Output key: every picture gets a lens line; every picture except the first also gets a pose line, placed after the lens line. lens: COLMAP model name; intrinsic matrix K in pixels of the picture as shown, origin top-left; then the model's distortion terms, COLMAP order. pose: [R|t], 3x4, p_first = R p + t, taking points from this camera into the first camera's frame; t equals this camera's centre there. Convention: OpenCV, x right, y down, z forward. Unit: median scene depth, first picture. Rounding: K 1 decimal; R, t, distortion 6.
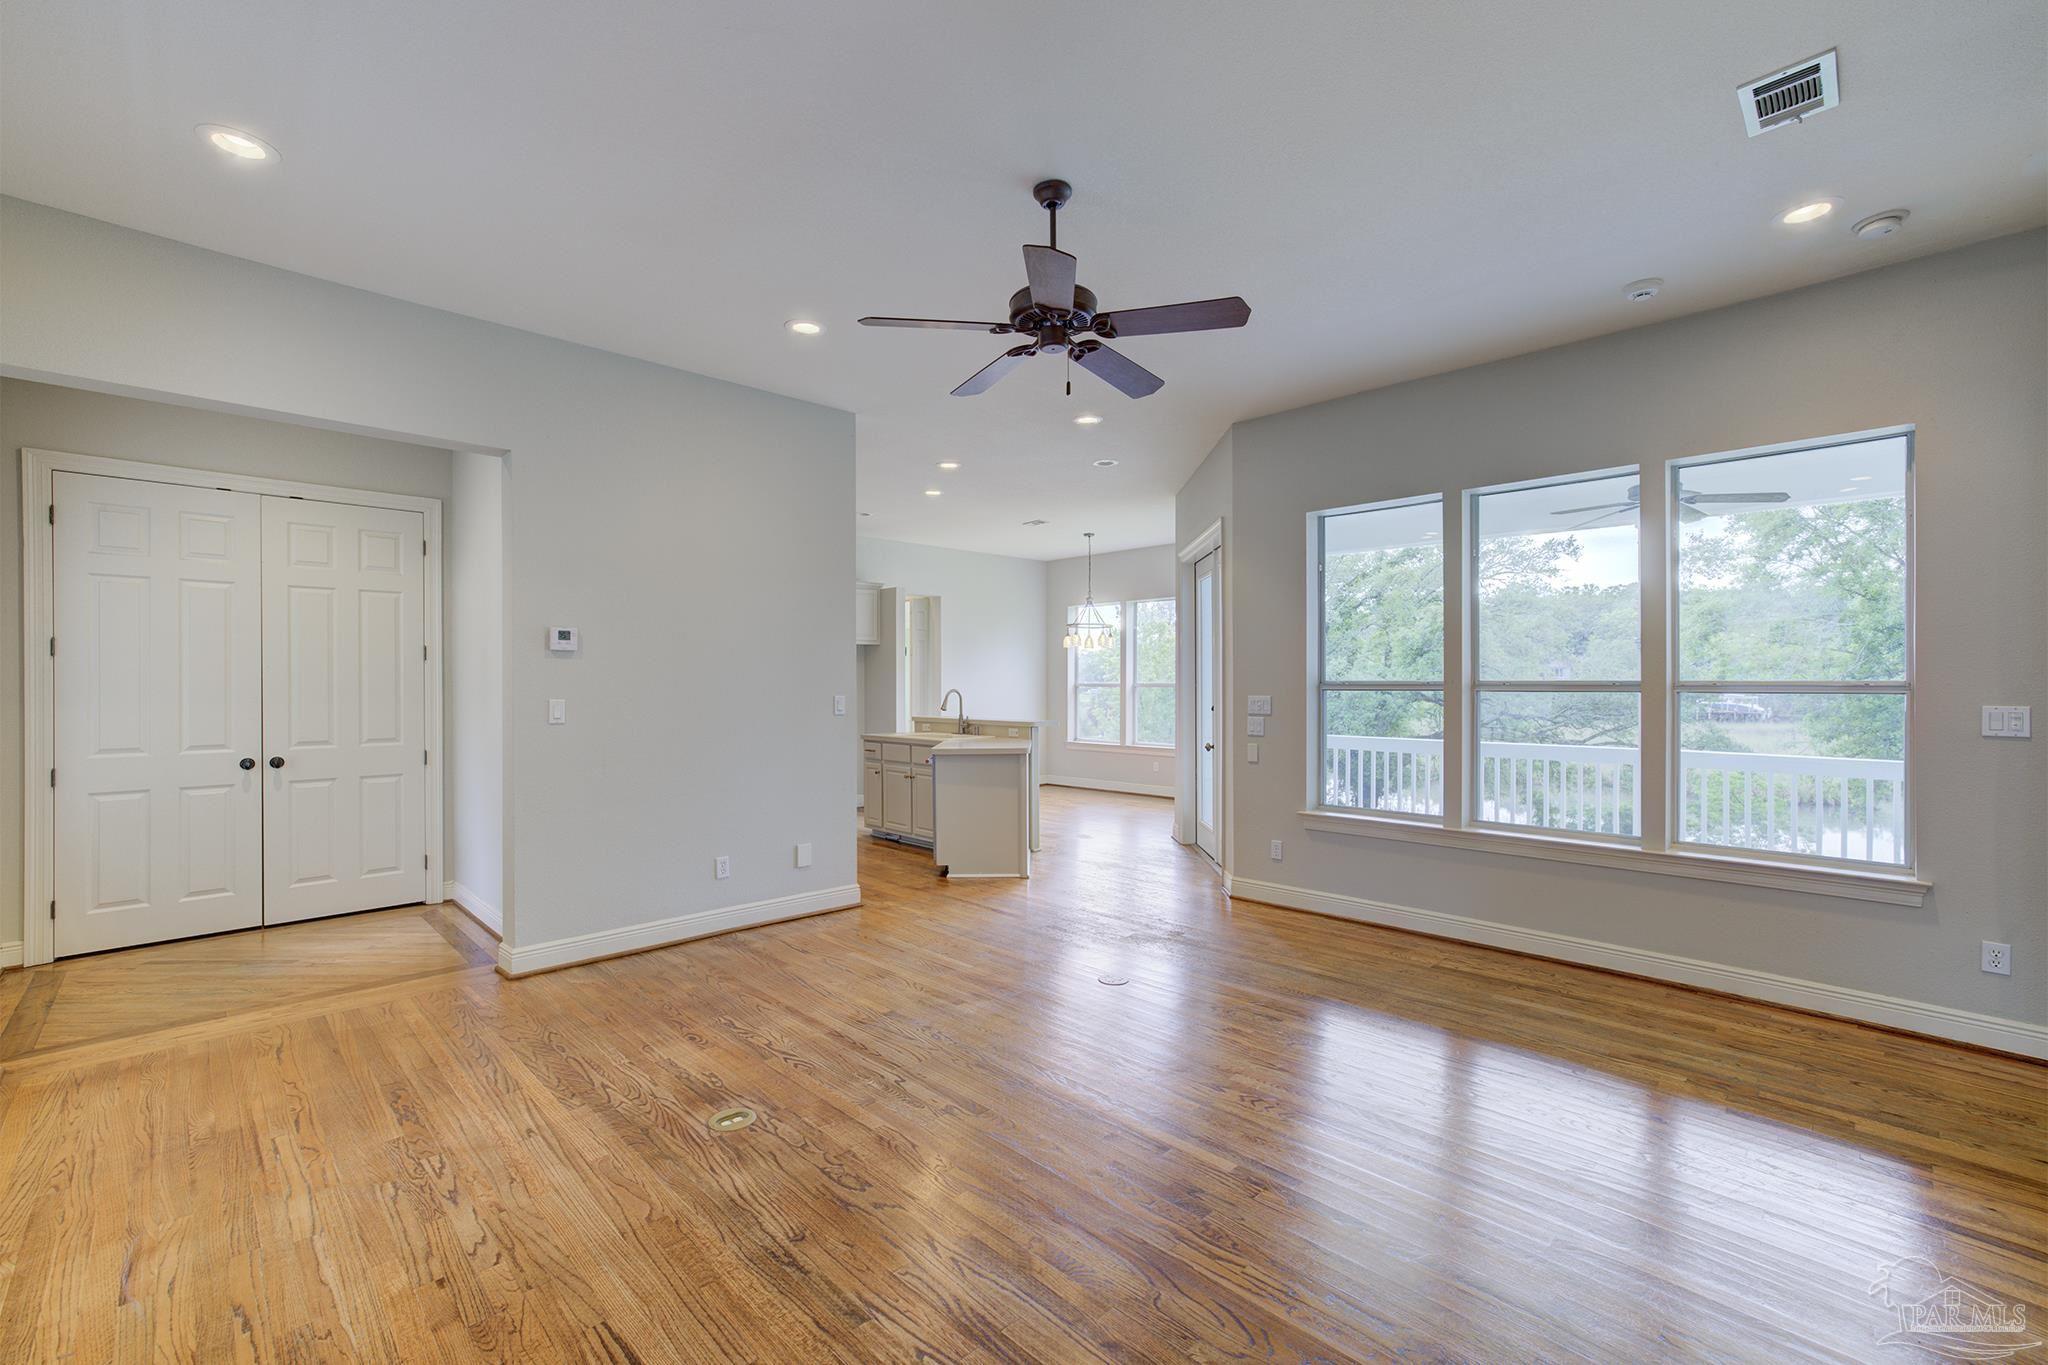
lens RADIAL K [[864.5, 0, 1032.0], [0, 864.5, 686.9], [0, 0, 1]] dist [-0.027651, 0.017574]
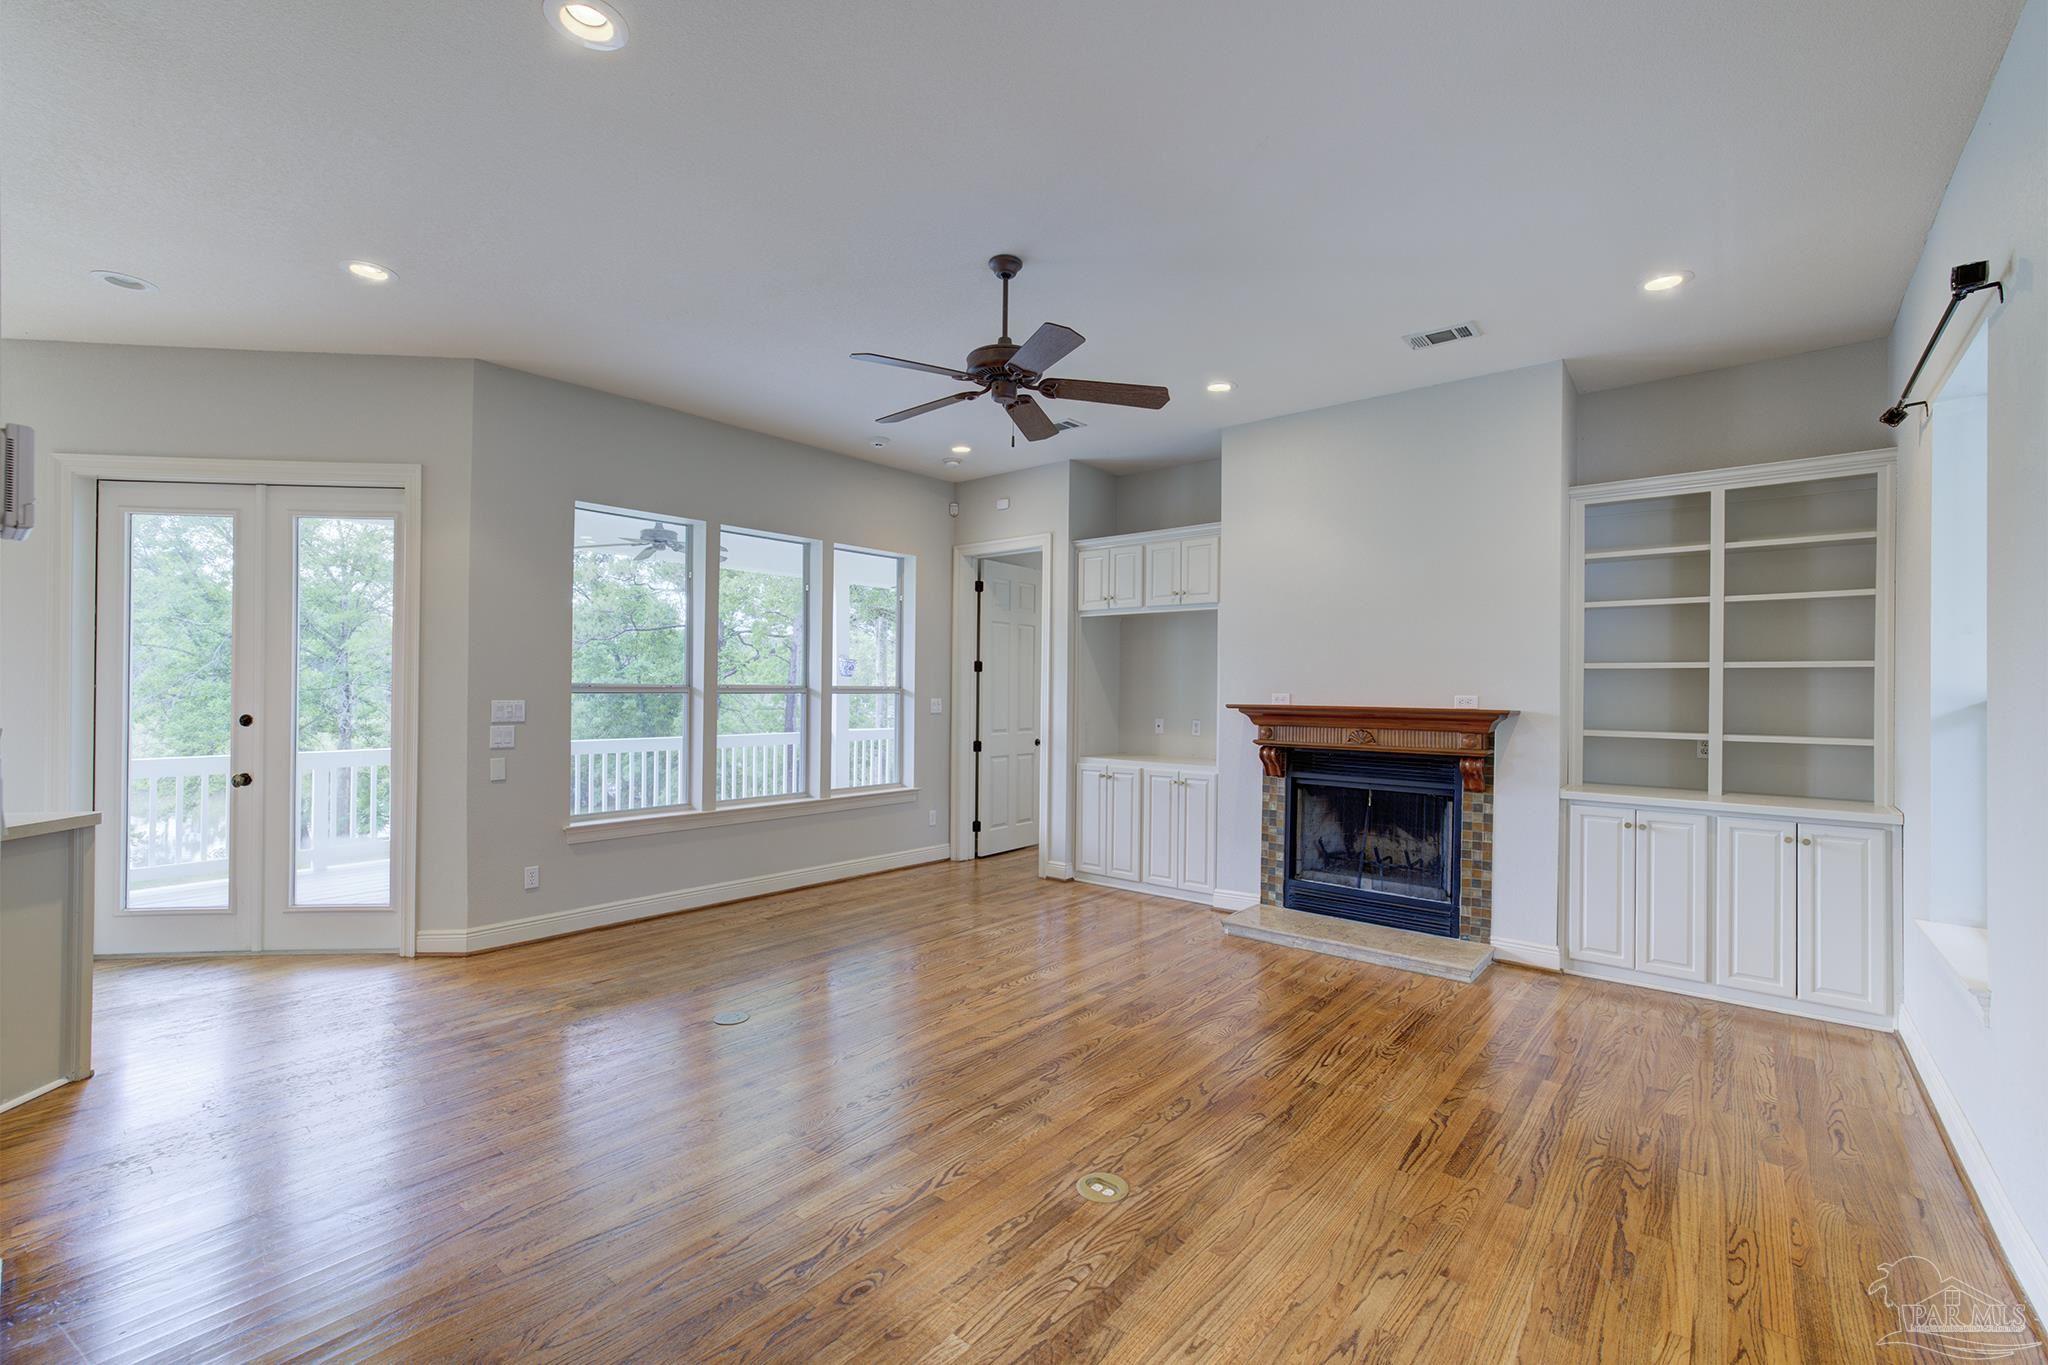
lens RADIAL K [[867.0, 0, 1013.5], [0, 867.0, 704.6], [0, 0, 1]] dist [-0.018291, 0.017454]
pose [[-0.075308, -0.019833, 0.996963, -0.861999], [-0.004727, 0.999798, 0.019532, -0.005512], [-0.997149, -0.003242, -0.075386, 0.821949]]
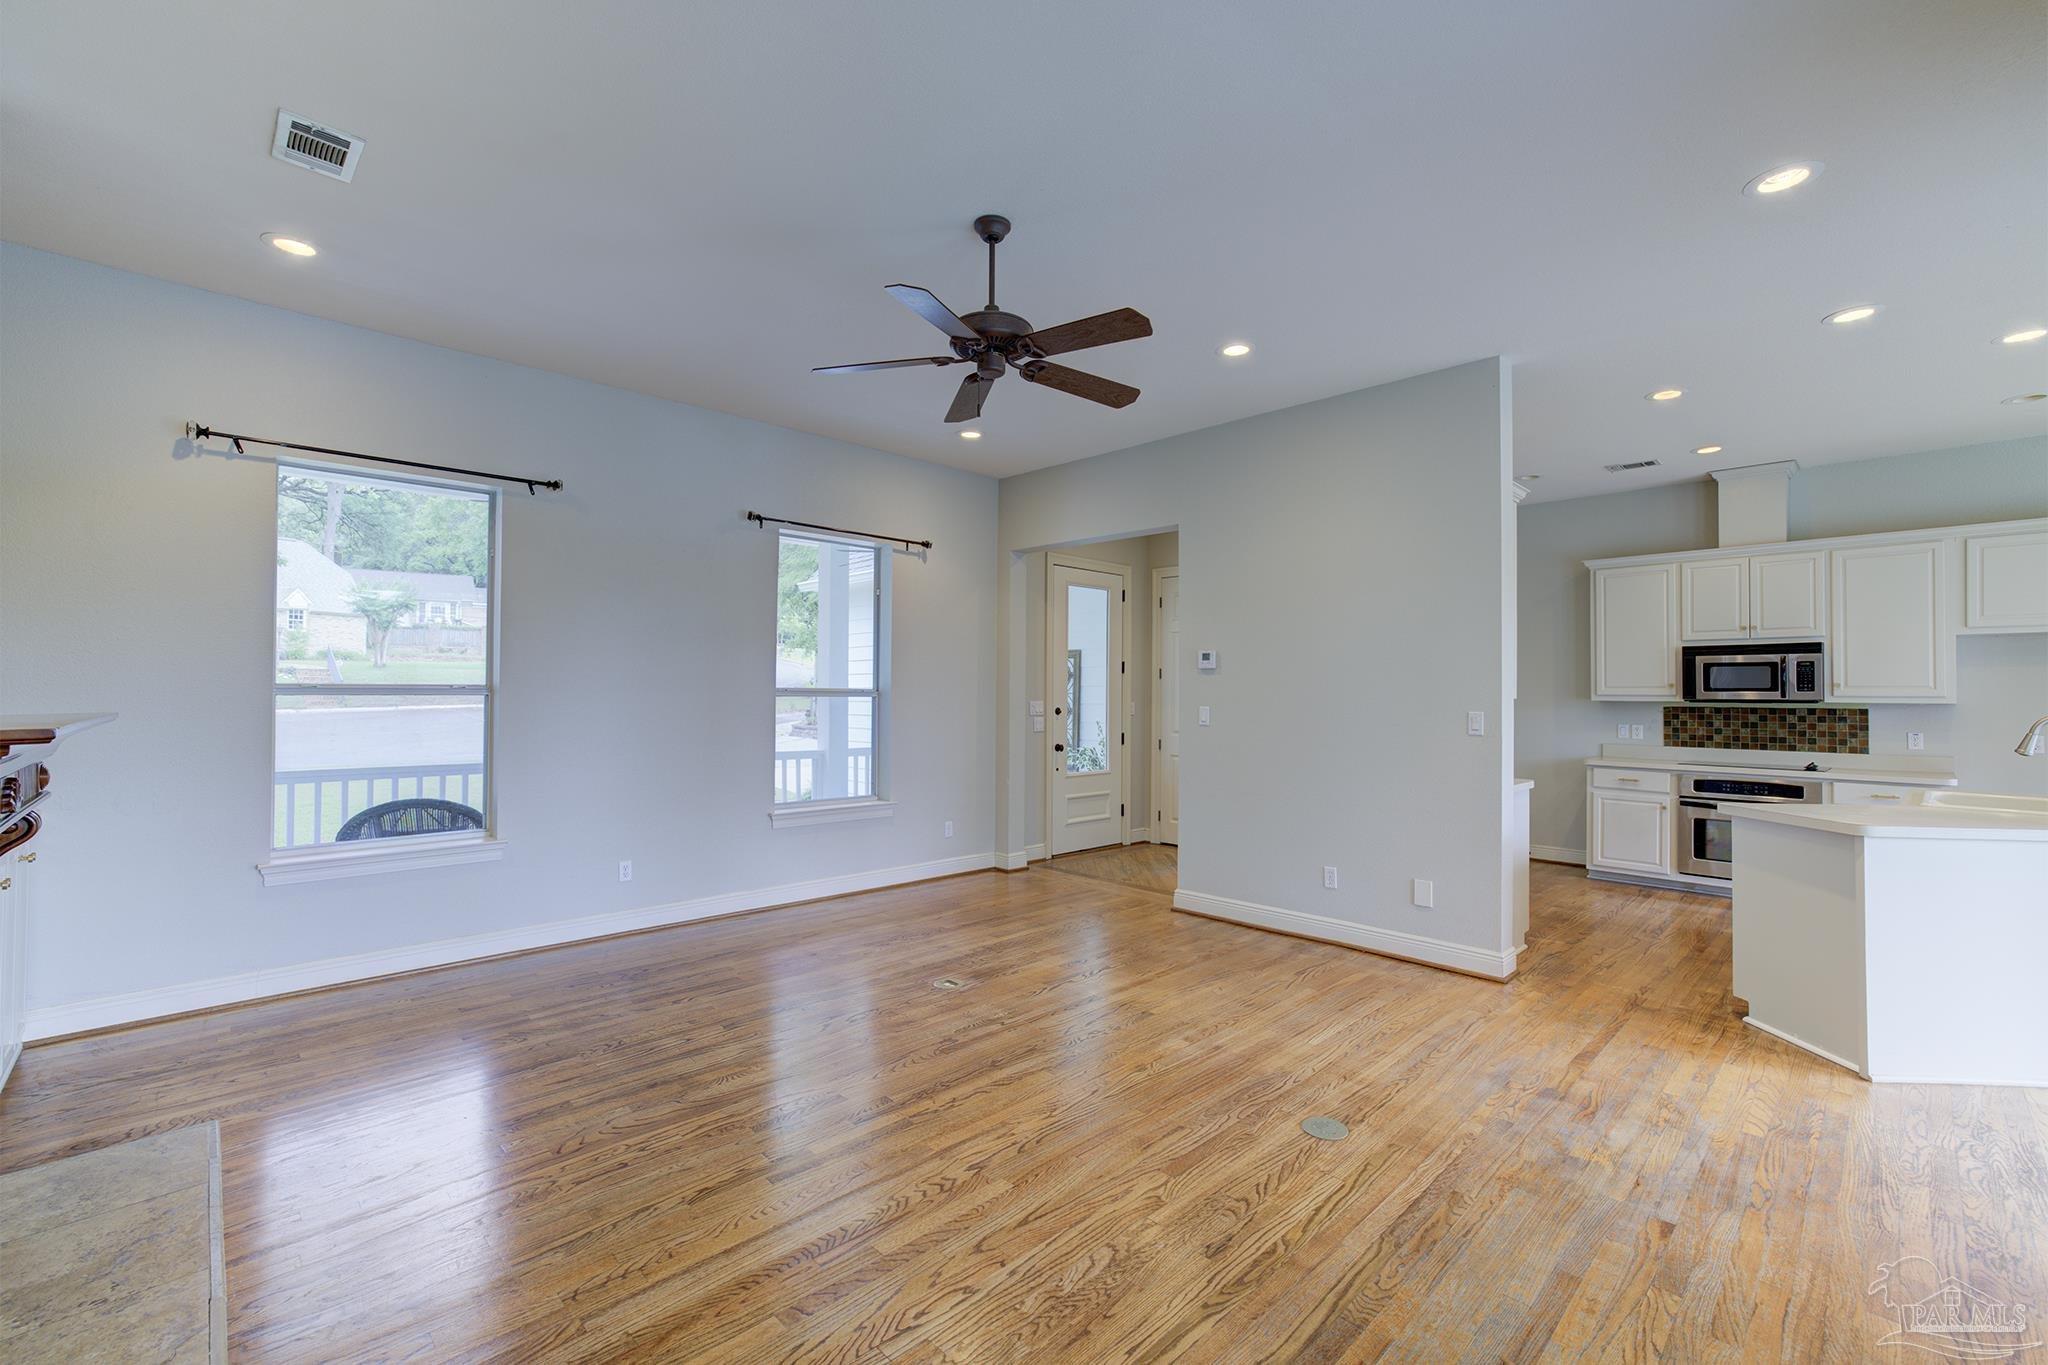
lens RADIAL K [[879.7, 0, 1024.0], [0, 879.7, 682.5], [0, 0, 1]] dist [-0.027942, 0.018491]
pose [[-0.013422, -0.011511, -0.999844, 0.837693], [-0.012990, 0.999851, -0.011337, -0.003122], [0.999826, 0.012836, -0.013570, 0.811259]]
